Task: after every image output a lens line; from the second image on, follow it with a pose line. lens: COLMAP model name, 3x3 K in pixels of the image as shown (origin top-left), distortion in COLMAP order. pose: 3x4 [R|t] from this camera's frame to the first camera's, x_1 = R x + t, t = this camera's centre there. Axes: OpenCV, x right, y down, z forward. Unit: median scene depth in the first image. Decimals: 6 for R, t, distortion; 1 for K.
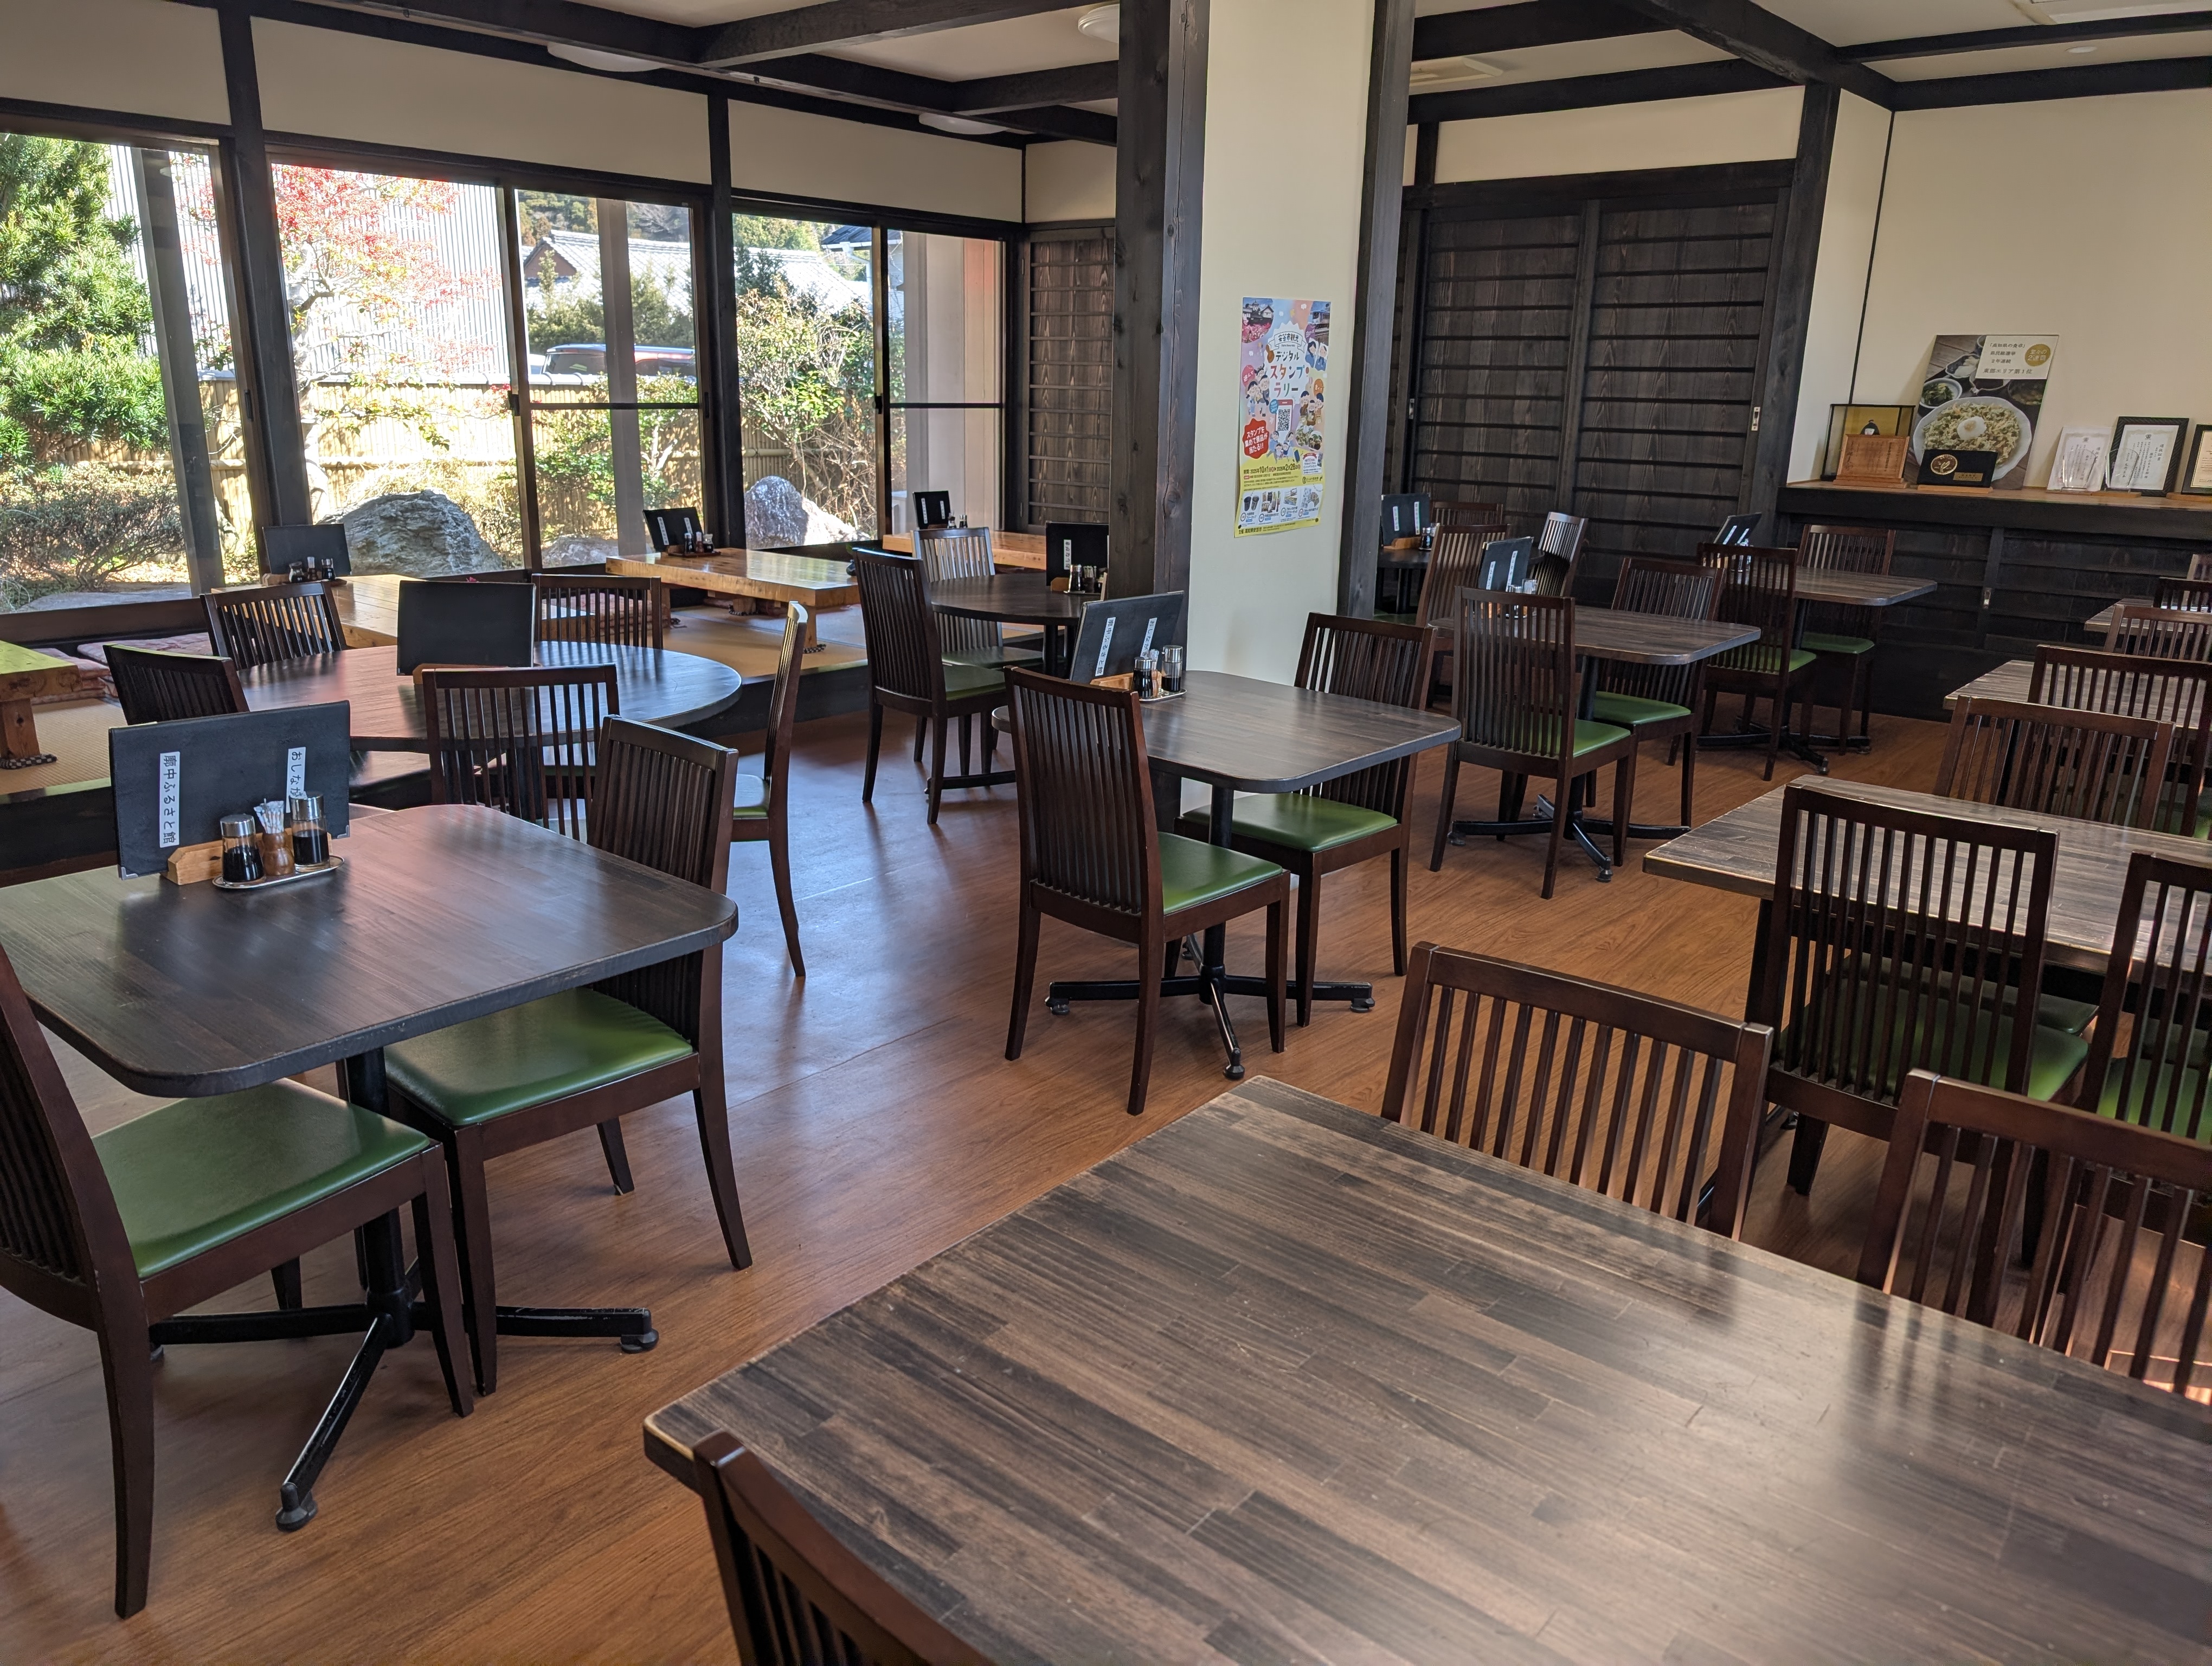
lens RADIAL K [[1616.1, 0, 1100.4], [0, 1616.1, 842.5], [0, 0, 1]] dist [0.010655, -0.014484]
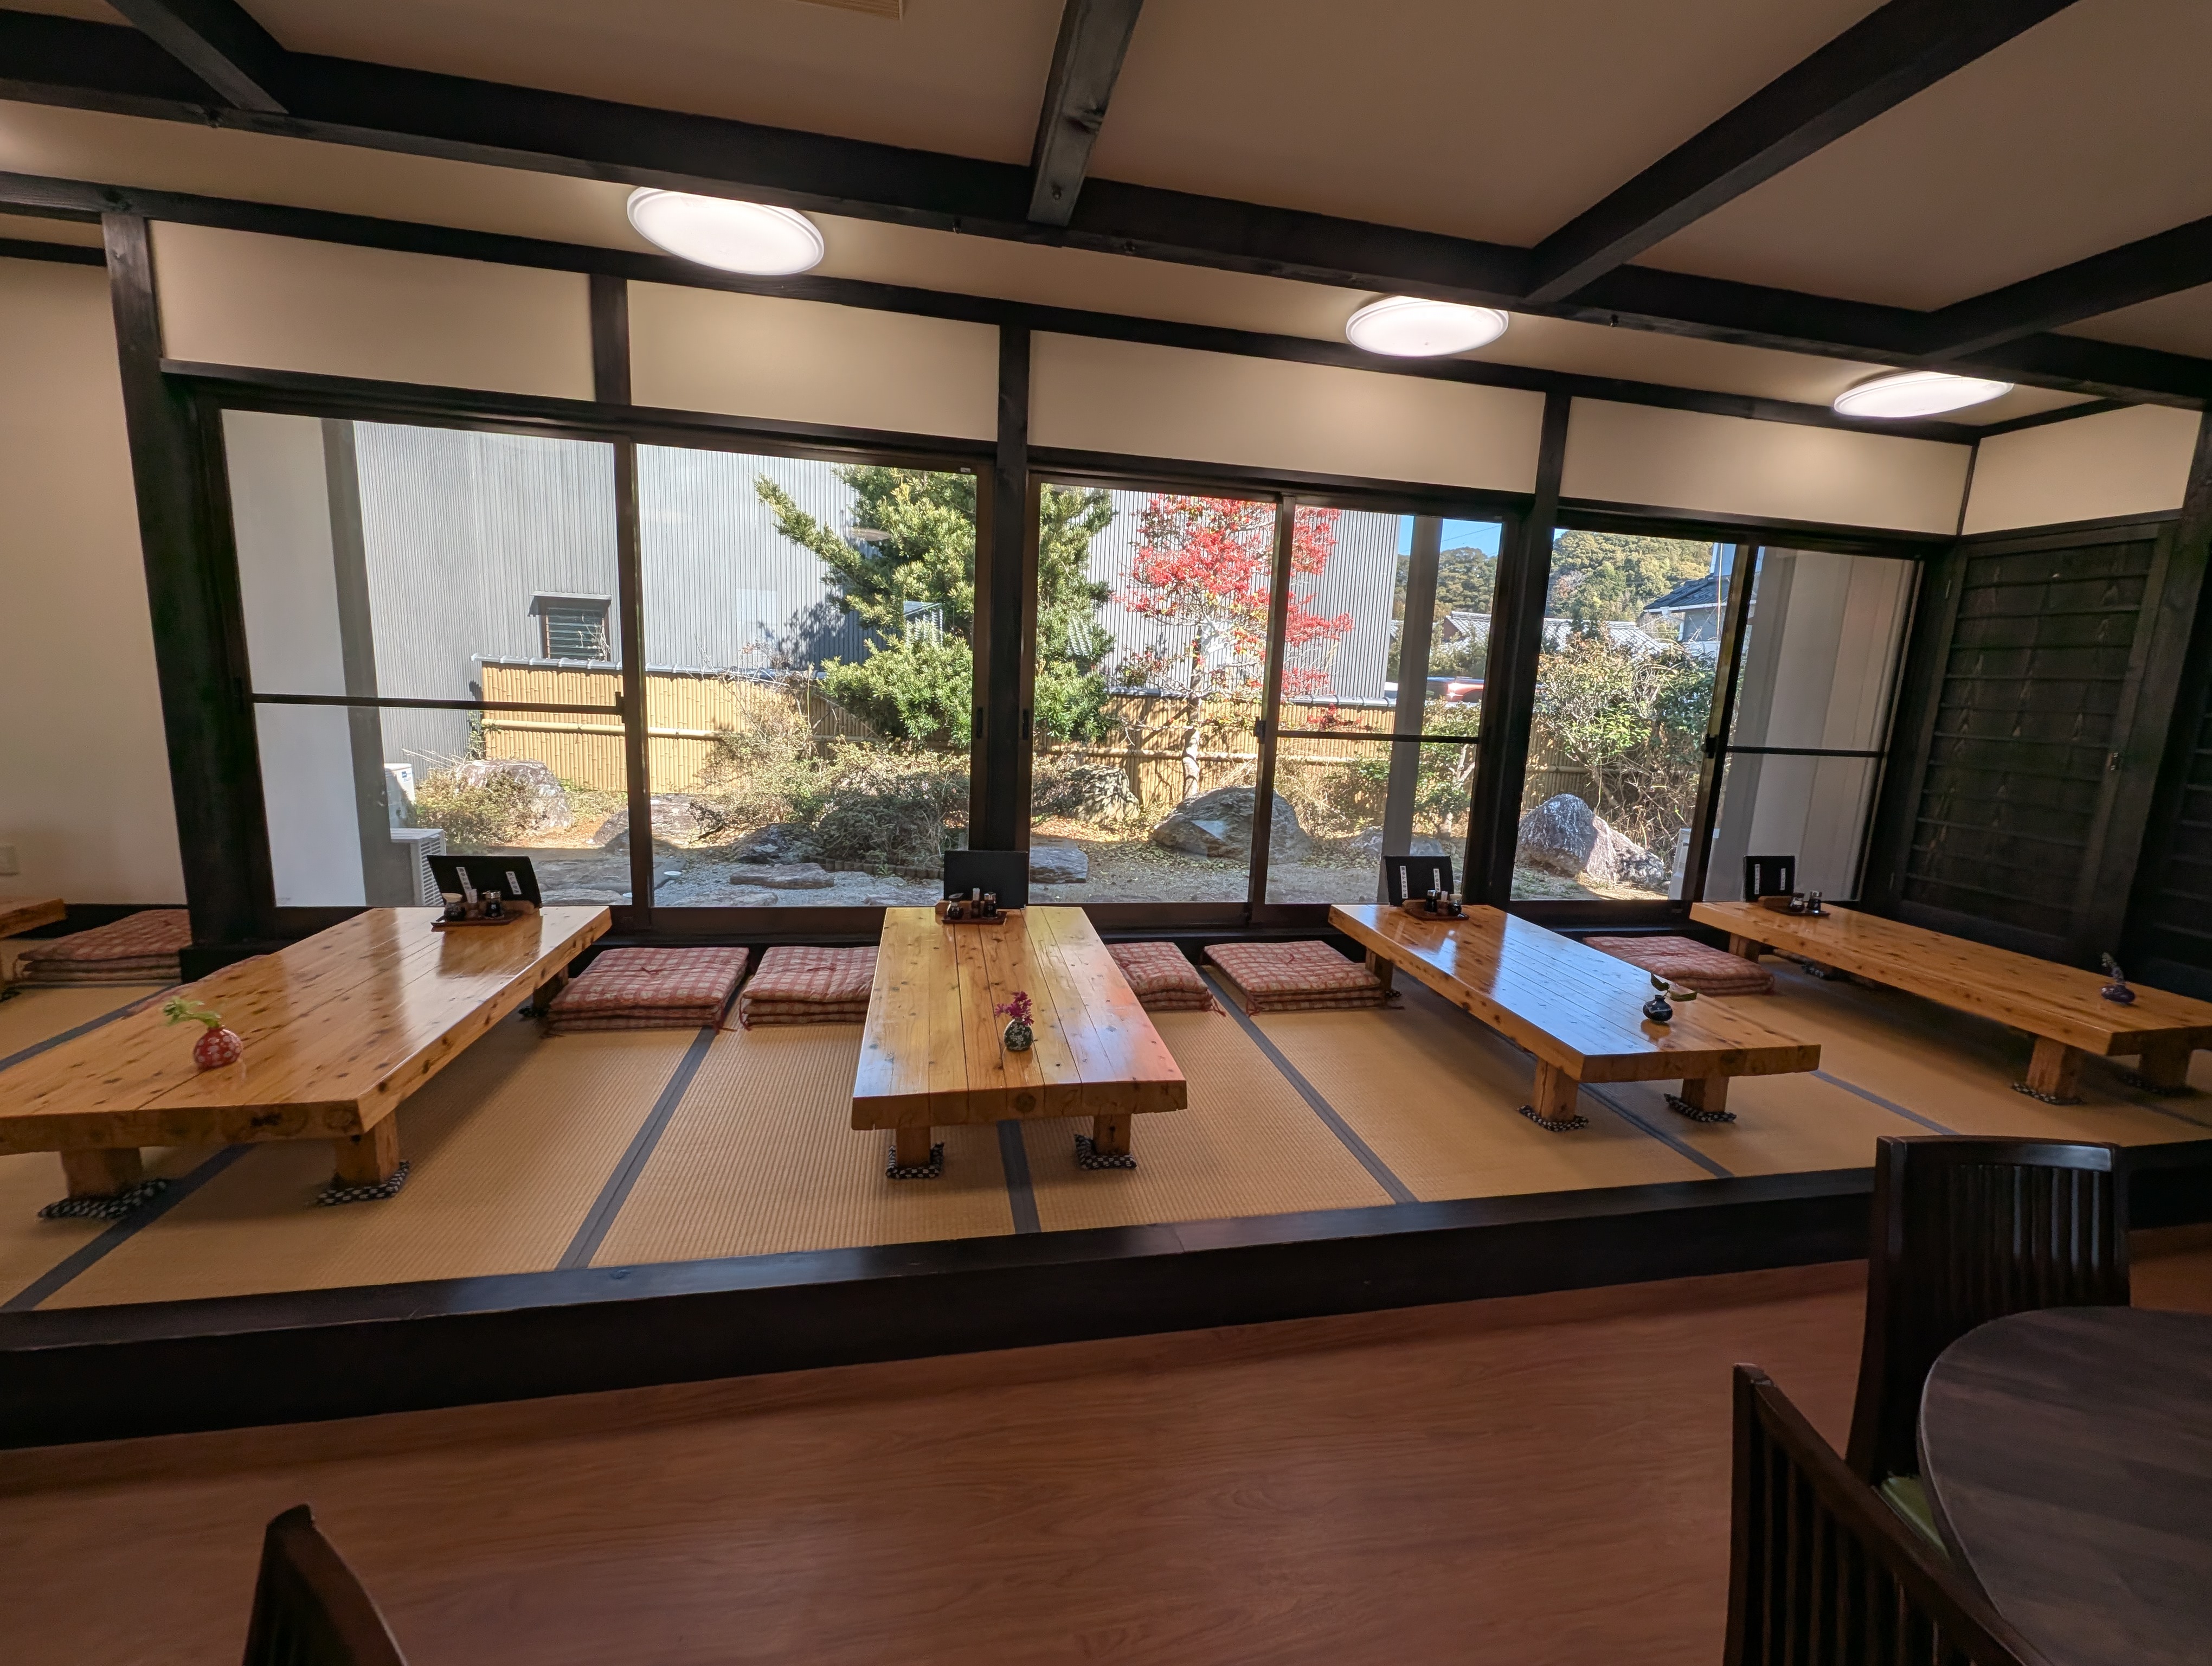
lens RADIAL K [[883.2, 0, 1113.0], [0, 883.2, 824.5], [0, 0, 1]] dist [-0.006603, -0.000494]
pose [[0.774497, 0.121174, -0.620864, -0.102780], [-0.204385, 0.976775, -0.064323, -0.159907], [0.598650, 0.176713, 0.781275, 0.534619]]
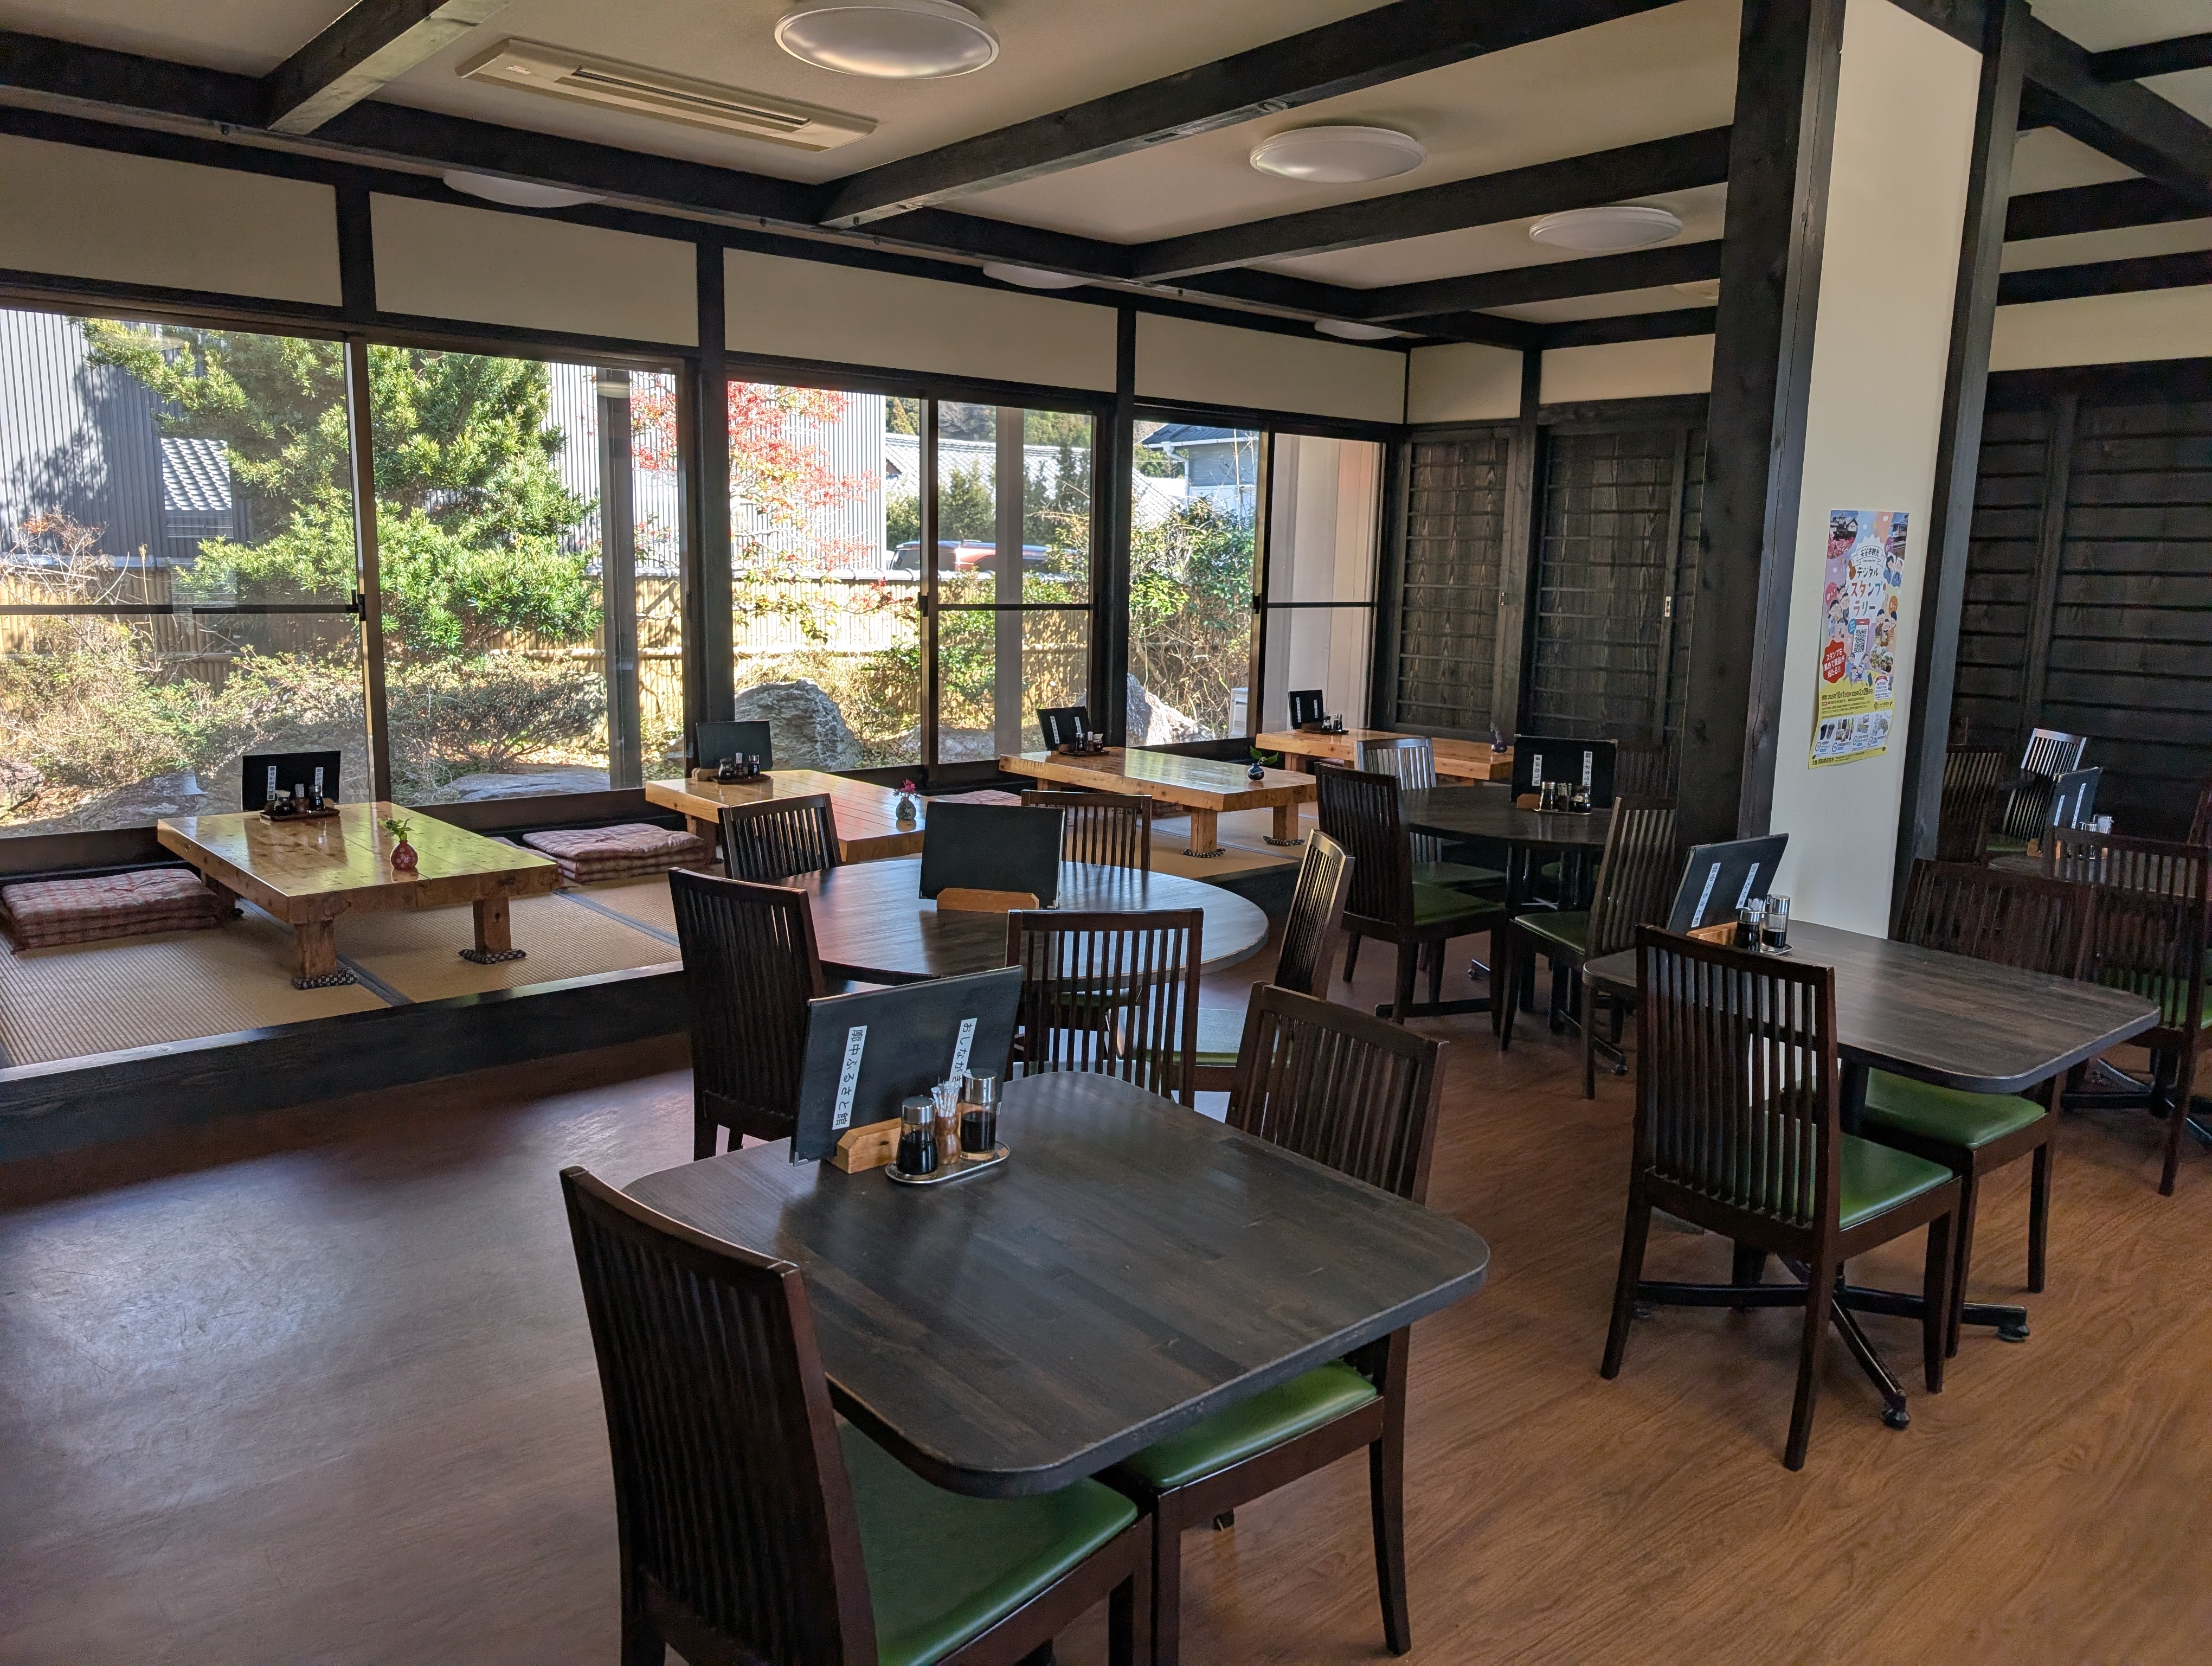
lens RADIAL K [[1616.1, 0, 1090.2], [0, 1616.1, 833.9], [0, 0, 1]] dist [0.010655, -0.014484]
pose [[0.986786, 0.028429, -0.159513, -0.087641], [-0.046487, 0.992772, -0.110647, -0.019505], [0.155214, 0.116601, 0.980975, 0.036119]]
